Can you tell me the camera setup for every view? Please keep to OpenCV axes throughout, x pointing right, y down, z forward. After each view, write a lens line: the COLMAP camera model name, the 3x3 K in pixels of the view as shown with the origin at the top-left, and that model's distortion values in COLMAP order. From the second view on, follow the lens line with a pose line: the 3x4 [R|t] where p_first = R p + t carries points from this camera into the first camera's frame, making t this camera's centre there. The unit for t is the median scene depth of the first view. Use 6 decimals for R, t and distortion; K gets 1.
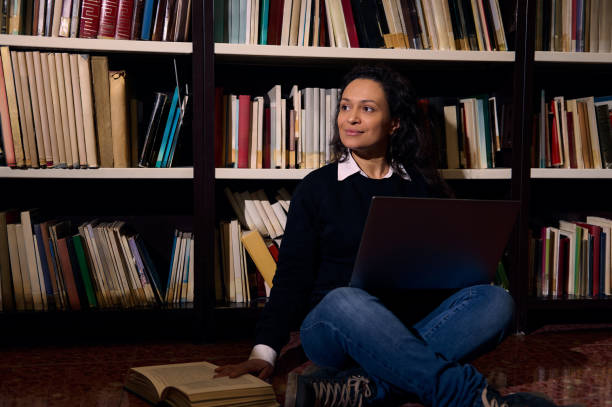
lens RADIAL K [[813.3, 0, 318.7], [0, 813.3, 205.7], [0, 0, 1]] dist [0.091984, -0.011994]
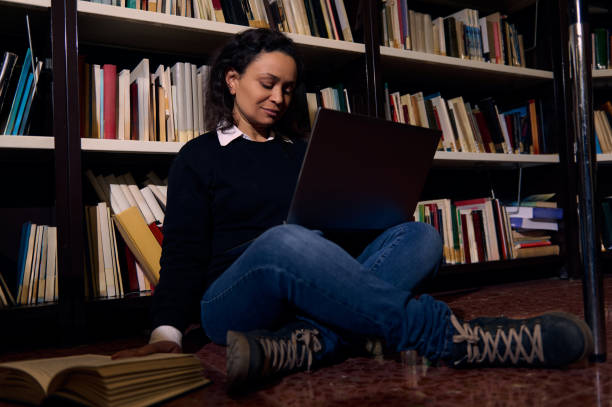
lens RADIAL K [[592.8, 0, 334.5], [0, 592.8, 201.6], [0, 0, 1]] dist [-0.006252, -0.005866]
pose [[0.919946, -0.038059, 0.390193, -0.125504], [0.096977, 0.986438, -0.132424, 0.130305], [-0.379861, 0.159662, 0.911161, 0.325009]]
